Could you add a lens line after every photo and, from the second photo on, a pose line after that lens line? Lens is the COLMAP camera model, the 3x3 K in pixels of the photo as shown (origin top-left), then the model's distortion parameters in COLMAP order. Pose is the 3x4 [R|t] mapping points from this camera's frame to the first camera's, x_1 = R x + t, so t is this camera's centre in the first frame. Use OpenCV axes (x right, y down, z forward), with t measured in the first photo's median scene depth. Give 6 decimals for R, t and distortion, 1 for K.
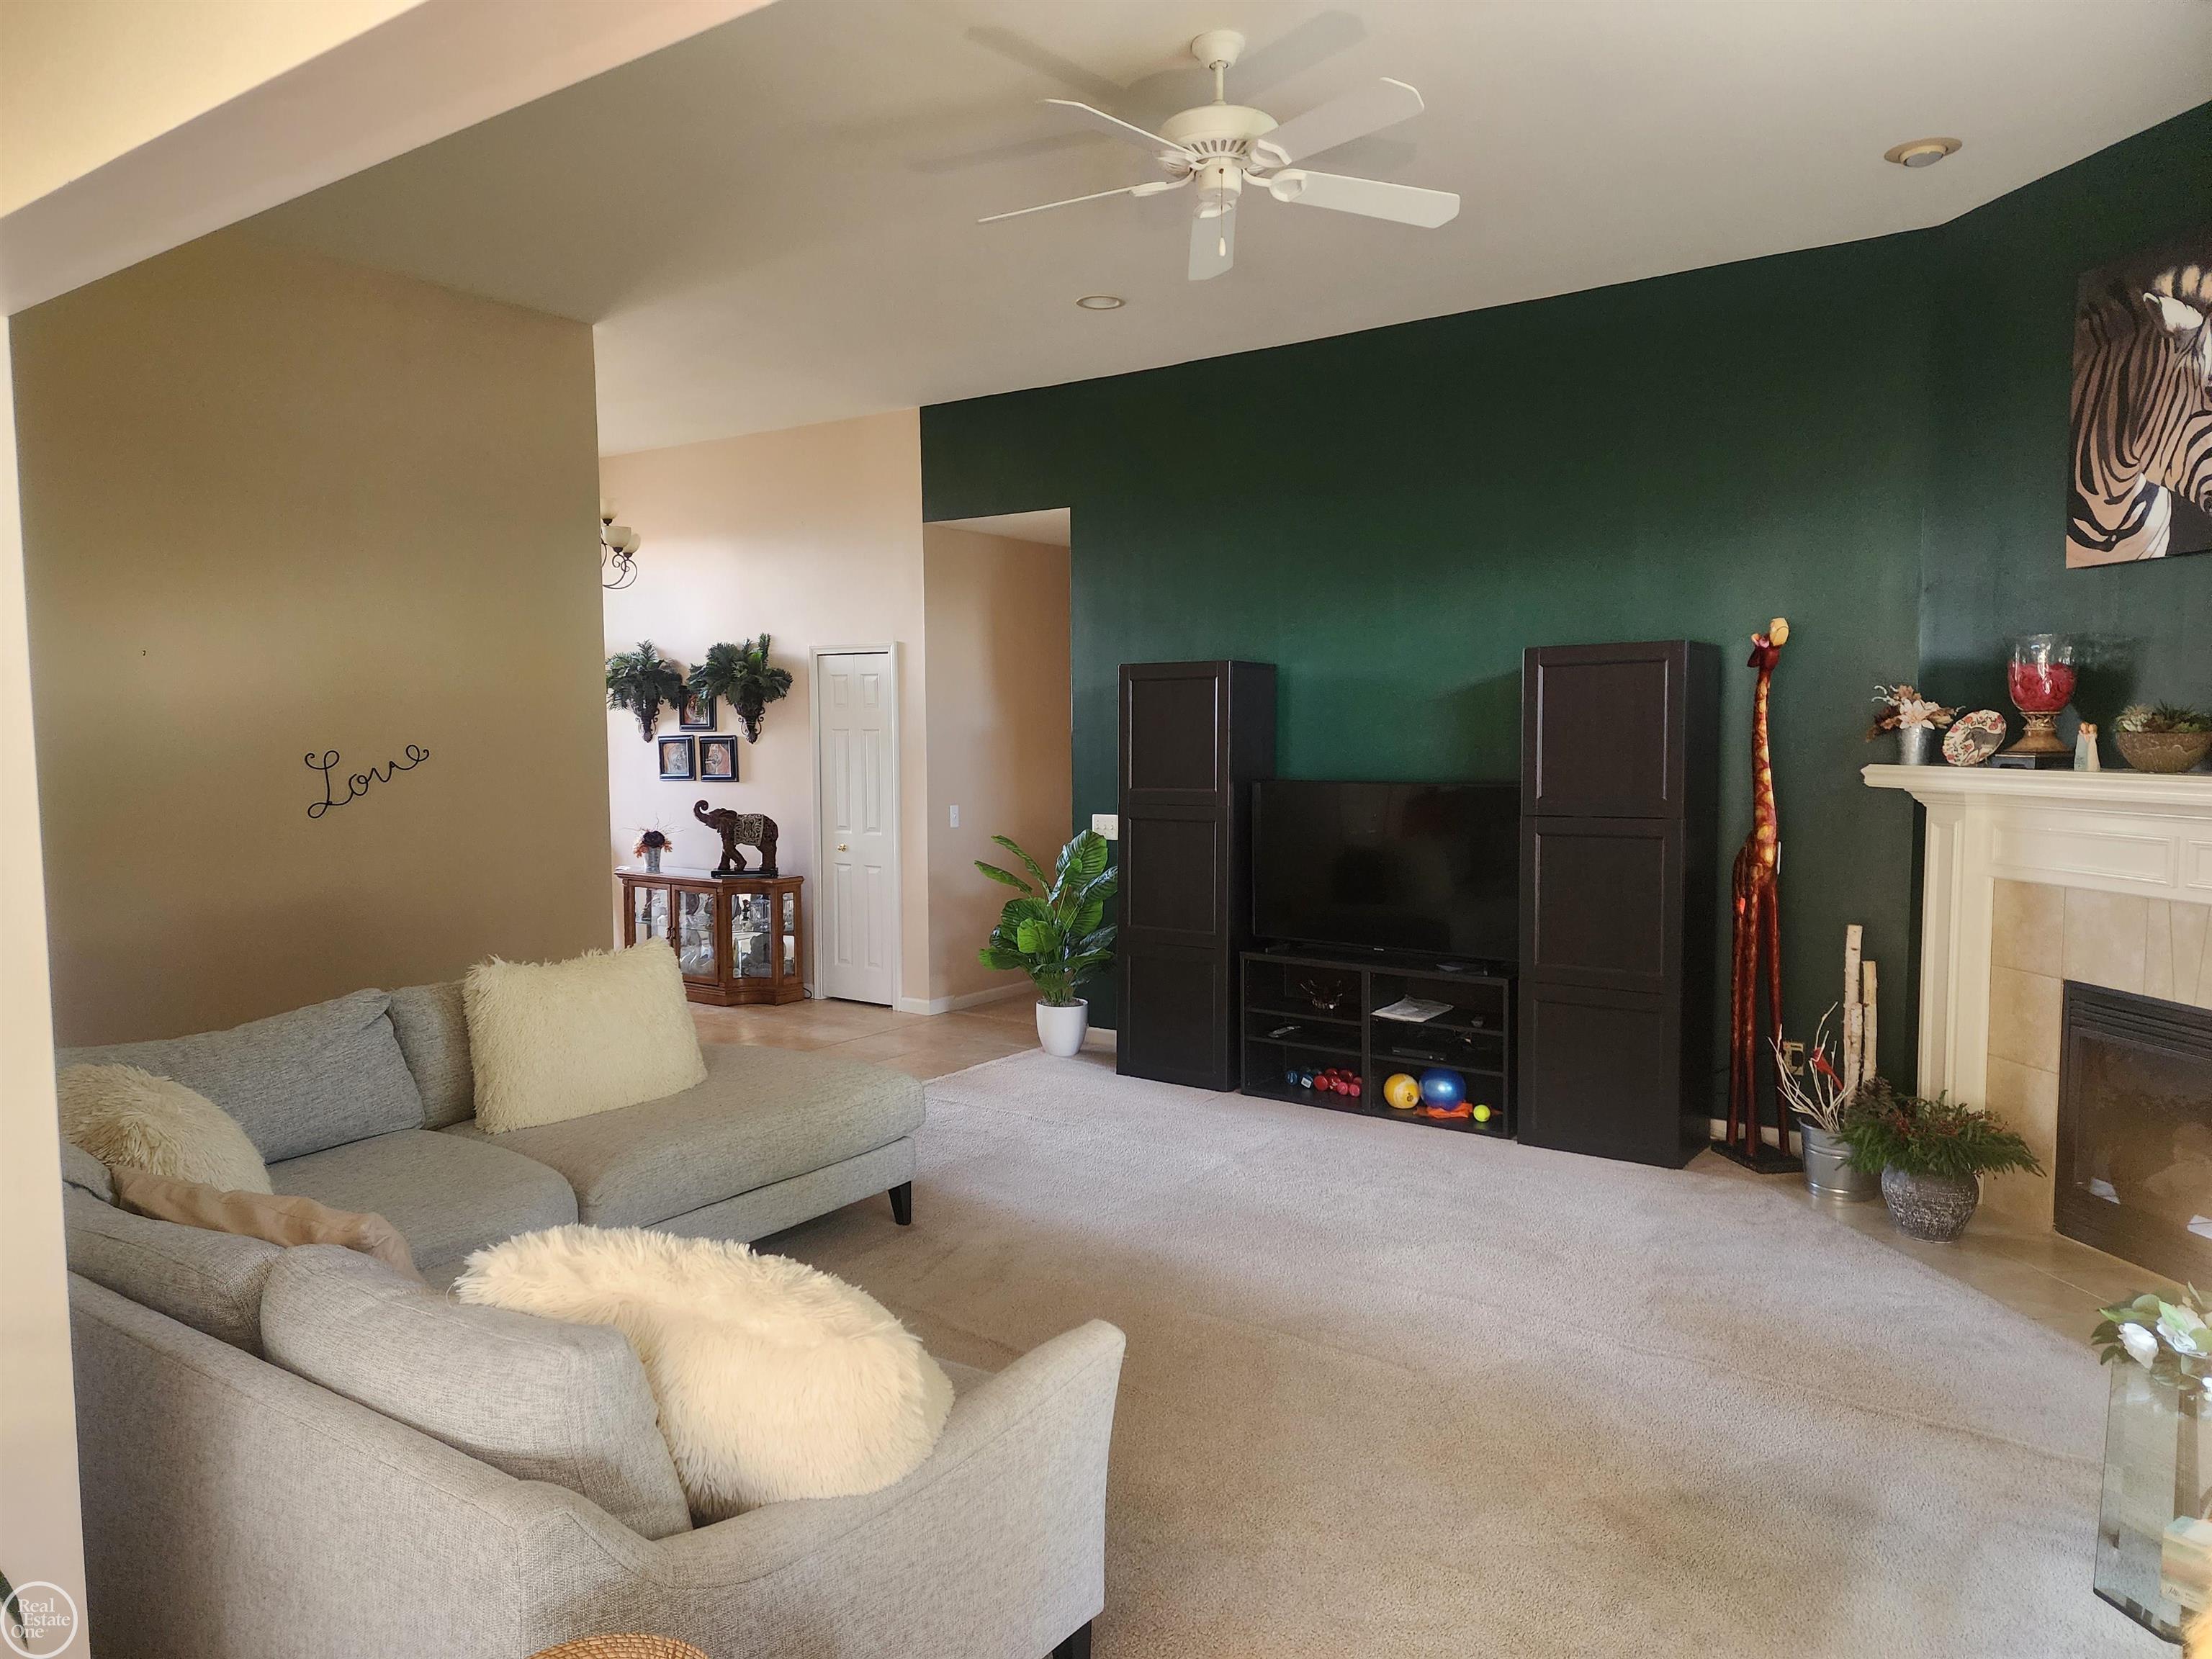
lens RADIAL K [[1494.6, 0, 1106.0], [0, 1494.6, 829.5], [0, 0, 1]] dist [0.140249, -0.128770]
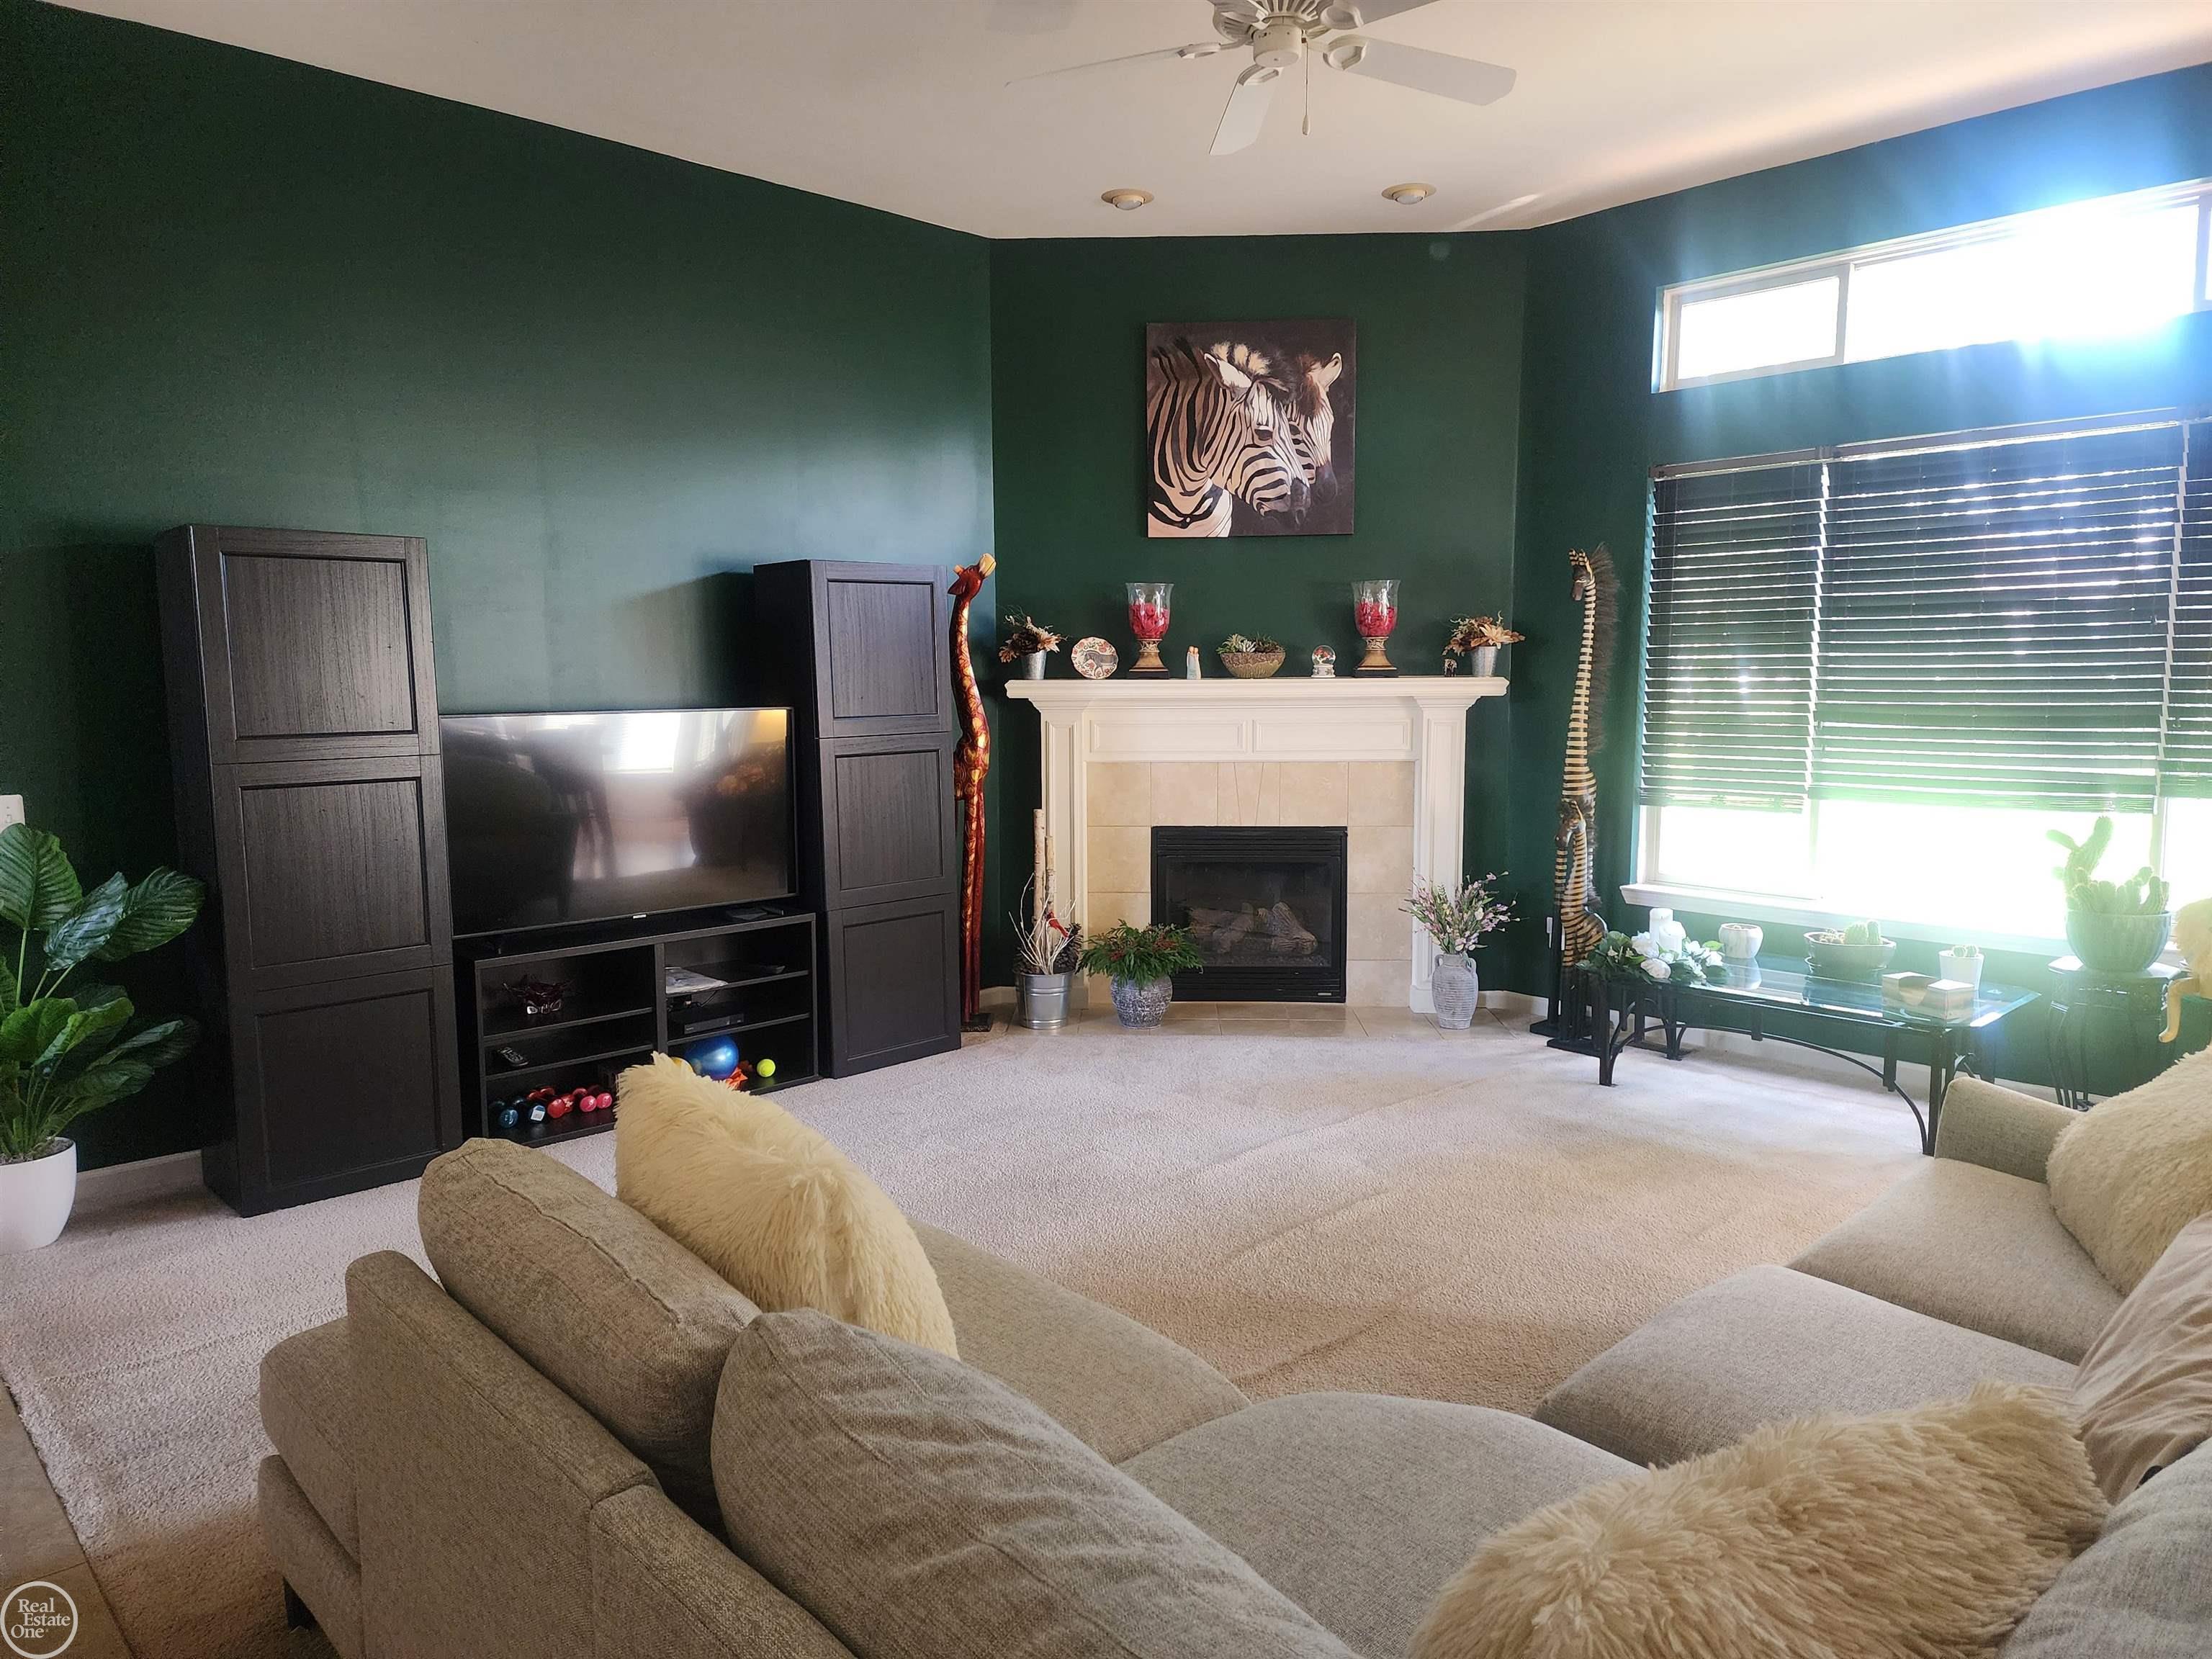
lens RADIAL K [[1494.6, 0, 1106.0], [0, 1494.6, 829.5], [0, 0, 1]] dist [0.140249, -0.128770]
pose [[0.173653, -0.107358, 0.978938, -0.791875], [0.068650, 0.992942, 0.096716, -0.039655], [-0.982411, 0.050409, 0.179798, 0.835958]]
